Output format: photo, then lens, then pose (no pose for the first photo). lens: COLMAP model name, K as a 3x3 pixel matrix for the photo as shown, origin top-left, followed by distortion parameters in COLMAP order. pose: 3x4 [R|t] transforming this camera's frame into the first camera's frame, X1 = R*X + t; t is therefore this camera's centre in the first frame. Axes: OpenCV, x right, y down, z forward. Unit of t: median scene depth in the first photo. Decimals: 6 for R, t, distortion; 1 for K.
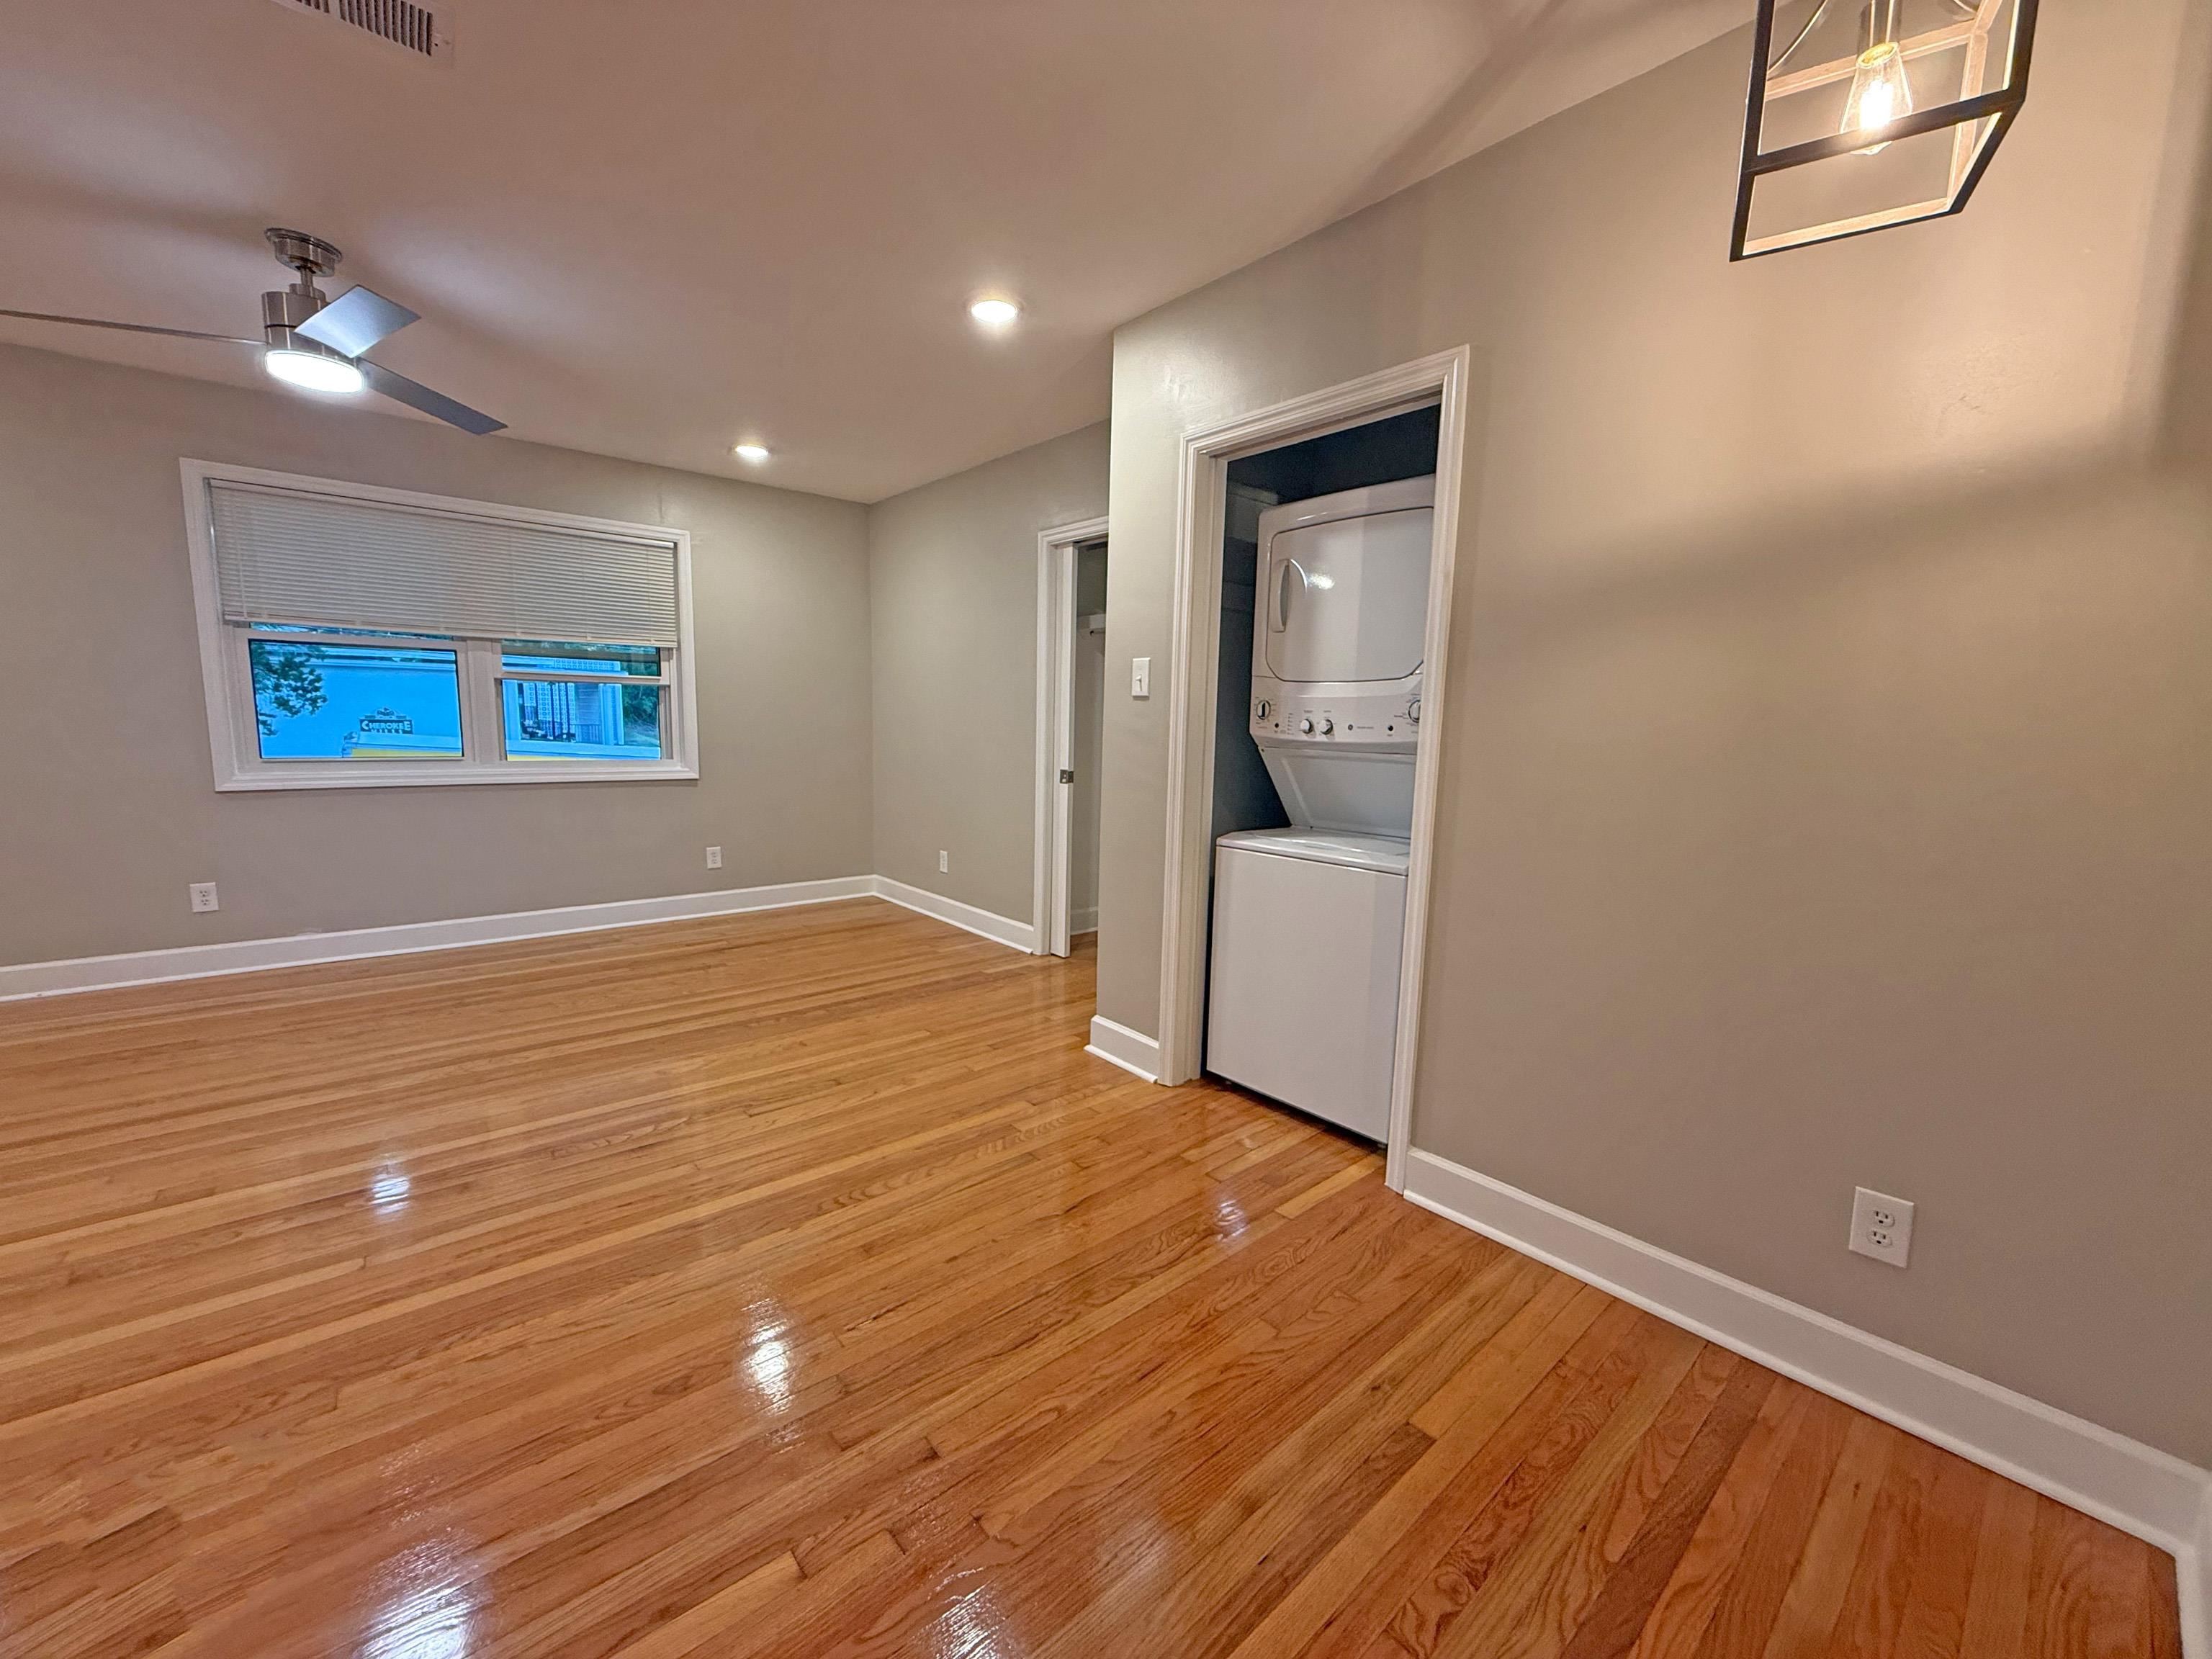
lens RADIAL K [[881.1, 0, 1101.3], [0, 881.1, 832.3], [0, 0, 1]] dist [-0.000468, 0.000421]
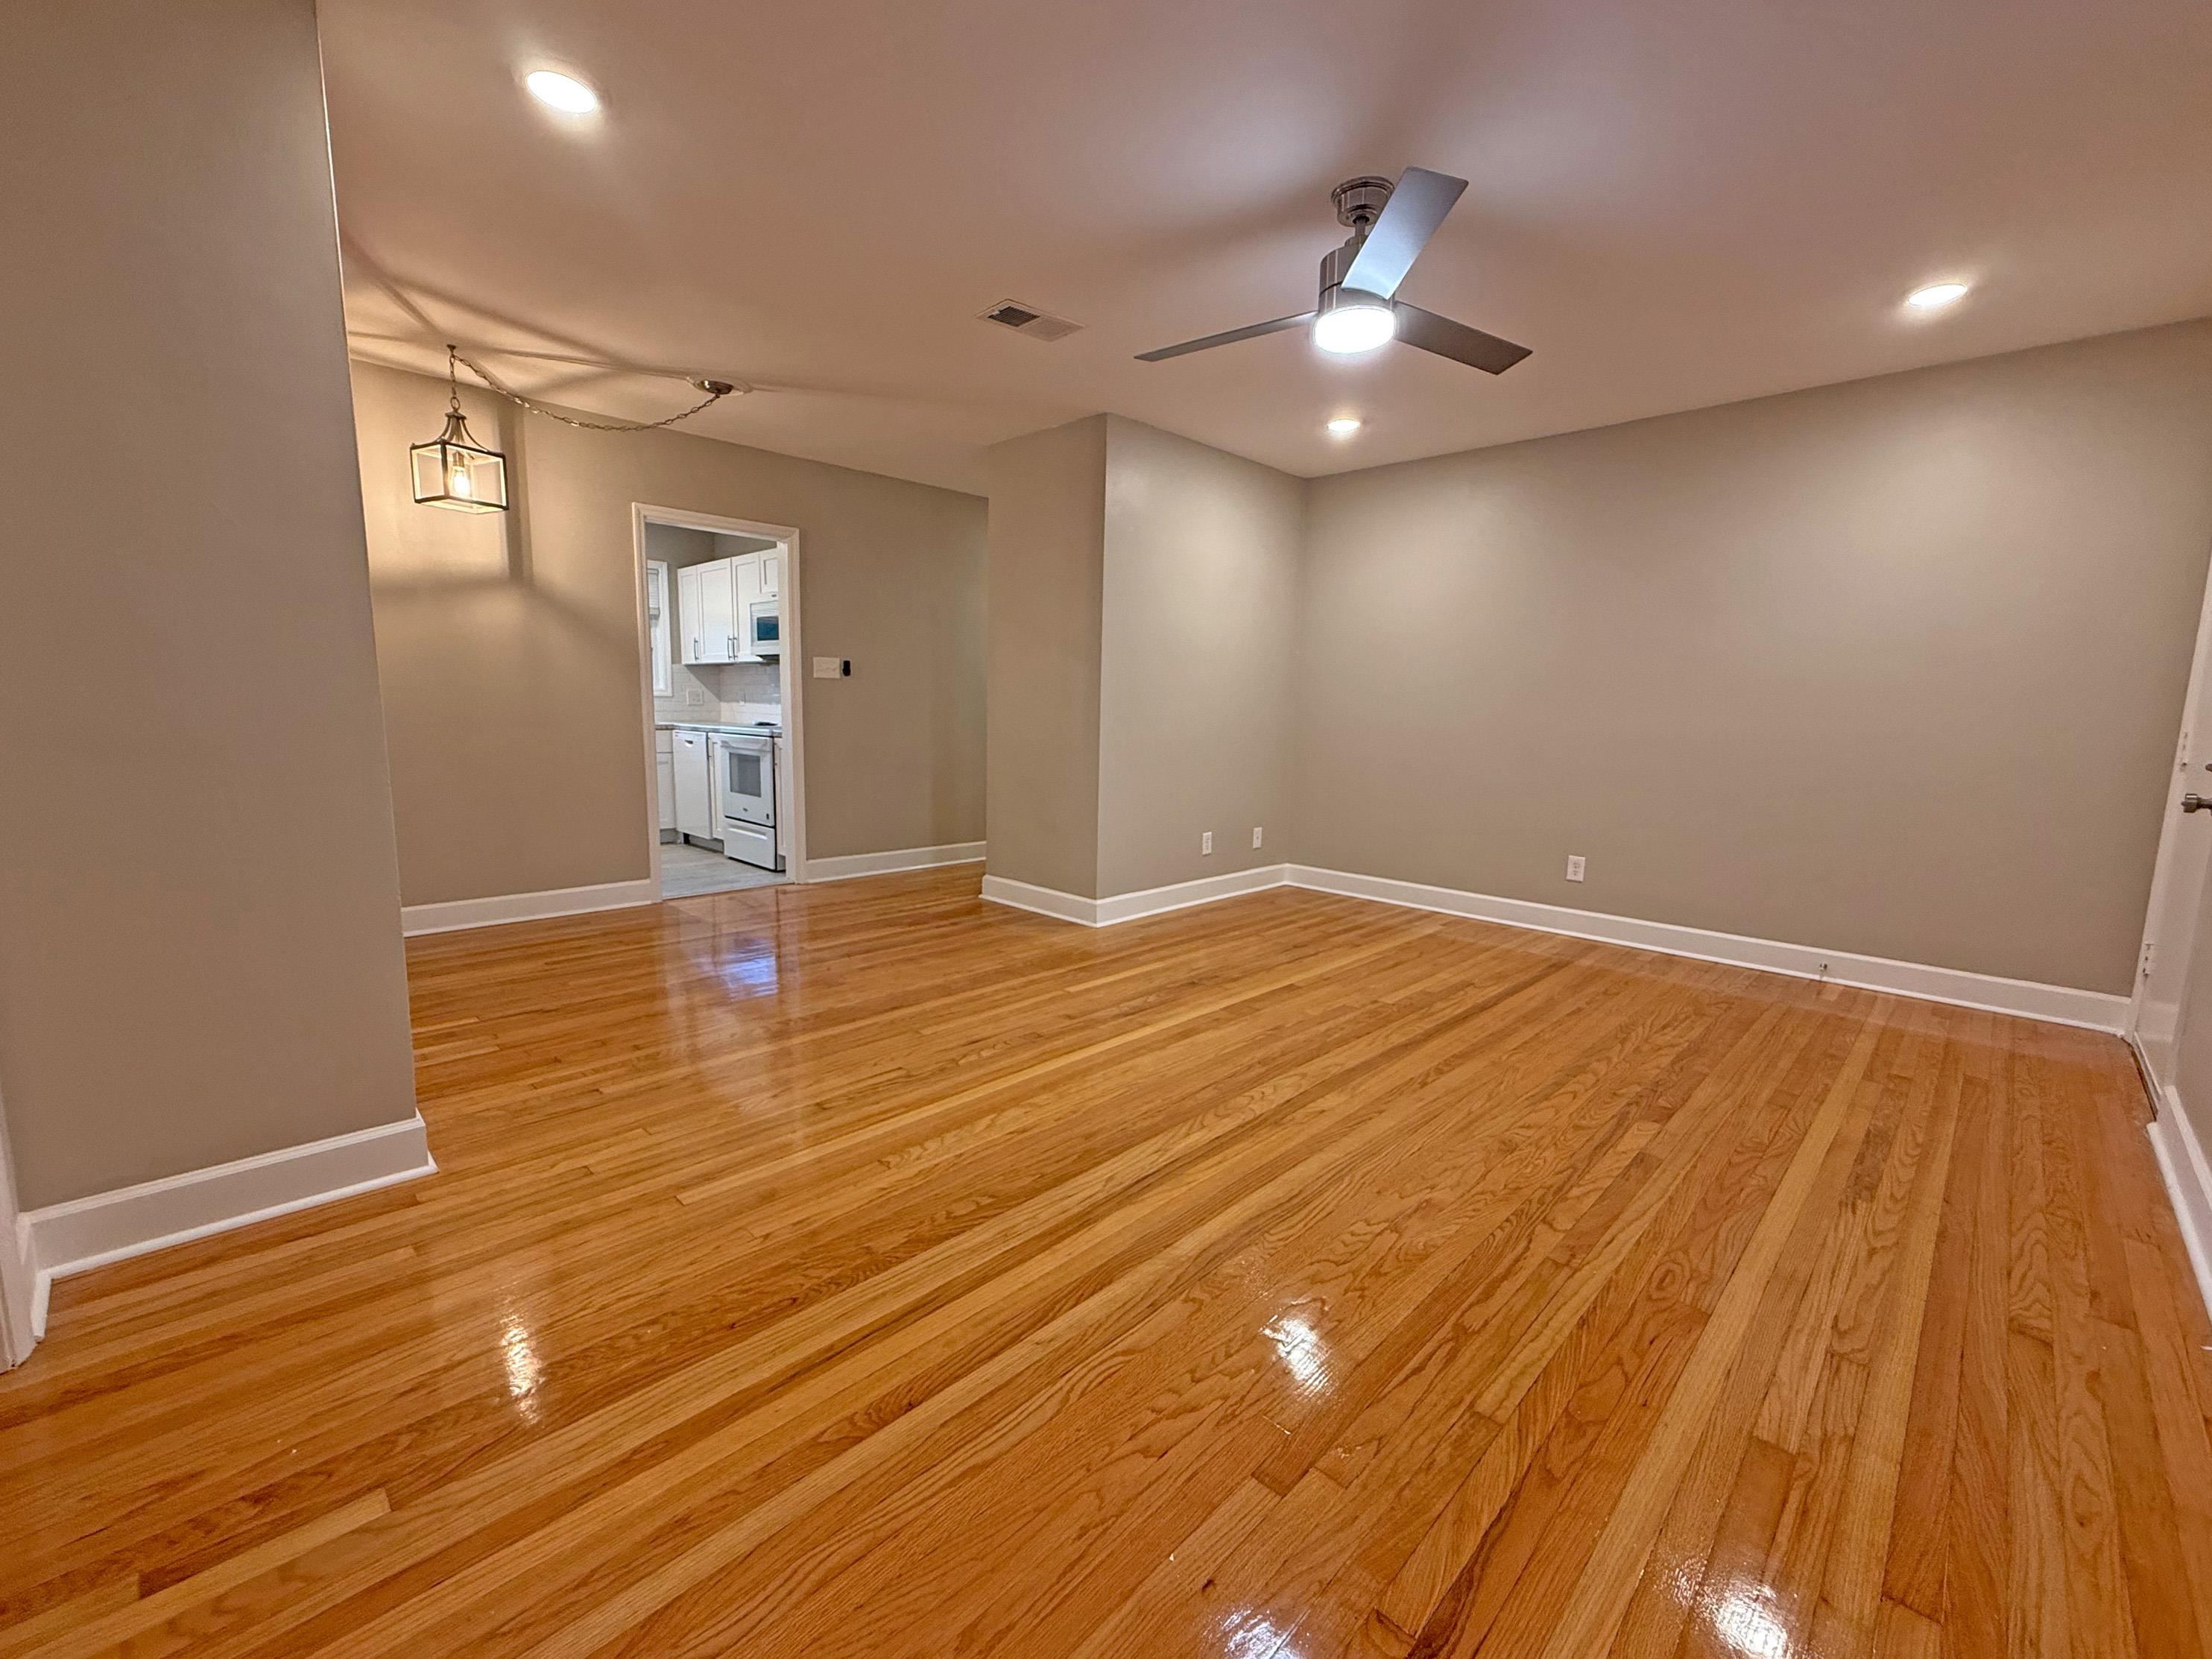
lens RADIAL K [[917.0, 0, 1118.9], [0, 917.0, 829.7], [0, 0, 1]] dist [-0.001839, 0.000287]
pose [[-0.994285, -0.031889, -0.101887, -0.516746], [-0.058143, 0.962145, 0.266265, -0.238785], [0.089539, 0.270667, -0.958500, 1.910849]]
